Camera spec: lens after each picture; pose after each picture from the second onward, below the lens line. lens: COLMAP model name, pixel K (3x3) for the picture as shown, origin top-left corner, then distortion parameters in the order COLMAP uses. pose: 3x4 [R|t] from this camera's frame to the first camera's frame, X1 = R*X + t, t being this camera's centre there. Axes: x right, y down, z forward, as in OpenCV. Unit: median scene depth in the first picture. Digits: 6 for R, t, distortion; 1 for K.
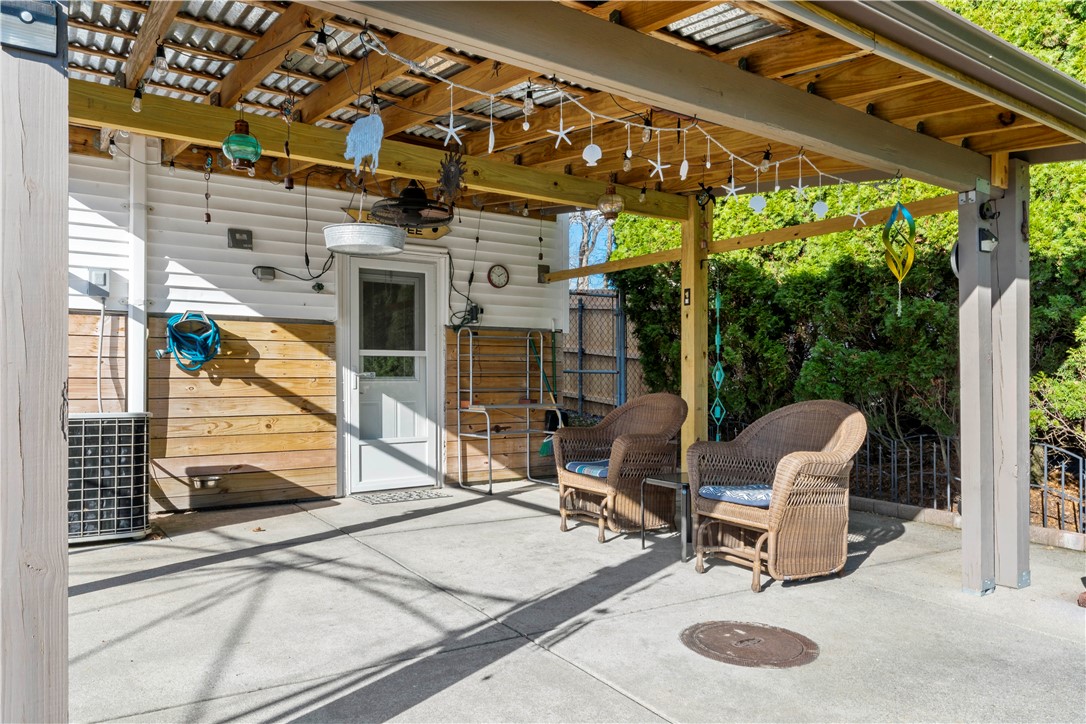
lens RADIAL K [[749.0, 0, 546.4], [0, 749.0, 371.6], [0, 0, 1]] dist [0.030360, -0.000976]
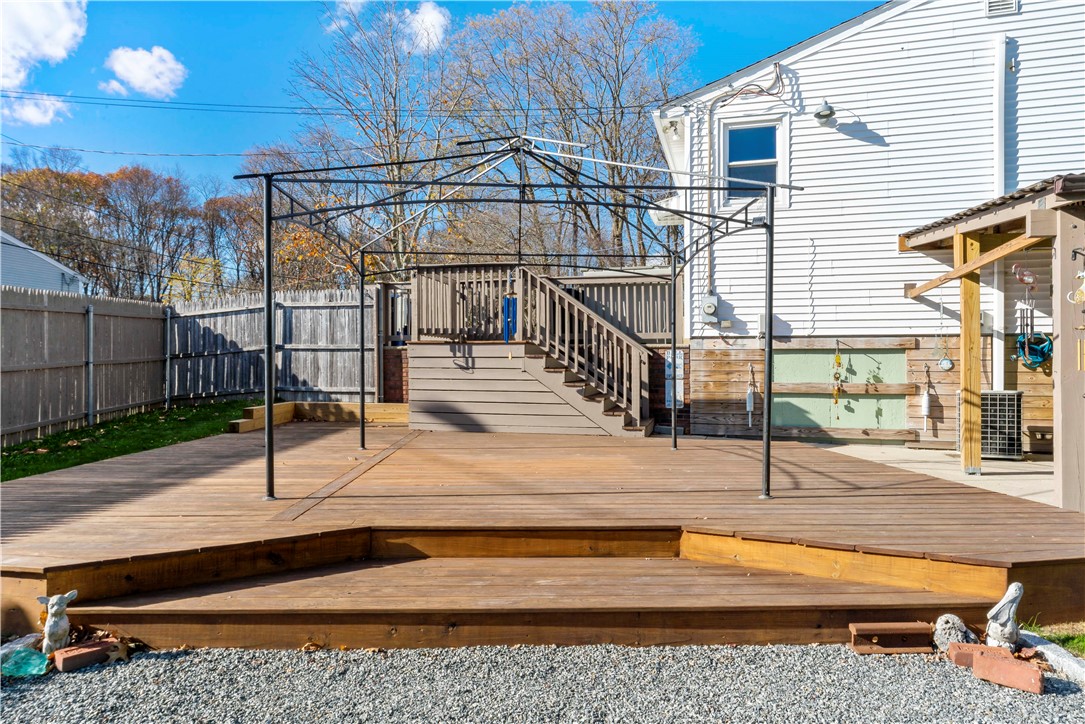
lens RADIAL K [[669.7, 0, 542.2], [0, 669.7, 371.6], [0, 0, 1]] dist [0.042999, -0.000910]
pose [[0.647545, 0.003259, -0.762020, -0.024190], [0.003069, 0.999972, 0.006884, -0.005970], [0.762021, -0.006797, 0.647517, -0.780635]]
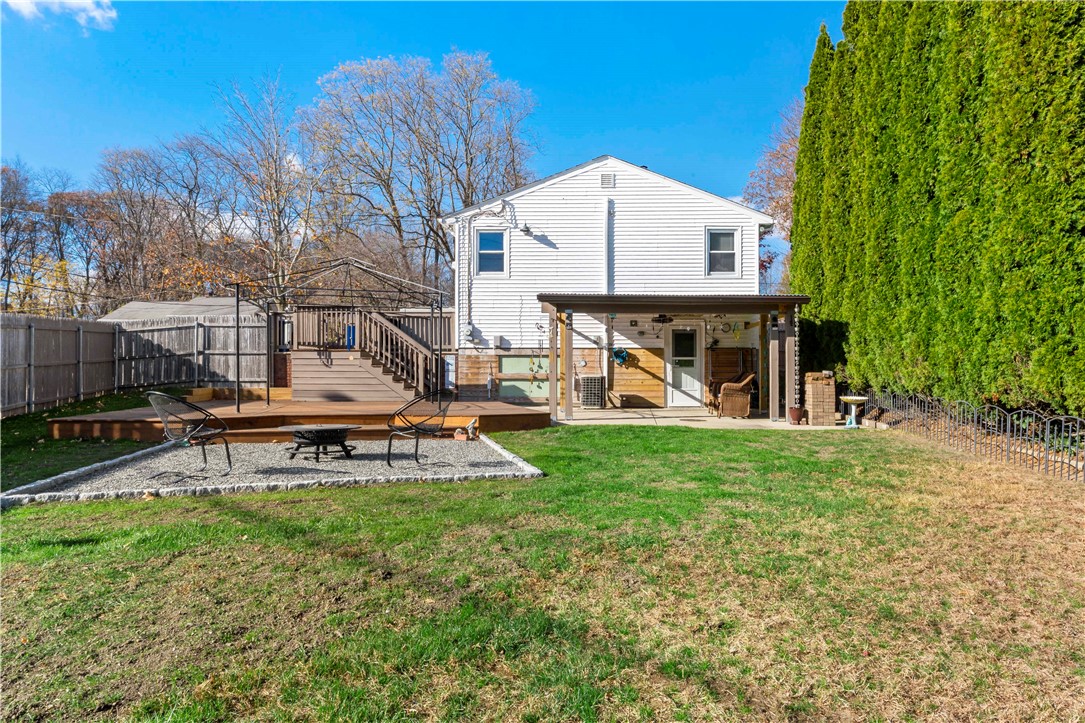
lens RADIAL K [[664.2, 0, 534.8], [0, 664.2, 377.1], [0, 0, 1]] dist [0.028678, -0.001022]
pose [[0.766310, 0.001372, -0.642470, 1.109721], [0.003654, 0.999972, 0.006494, 0.032252], [0.642461, -0.007324, 0.766284, -1.466473]]
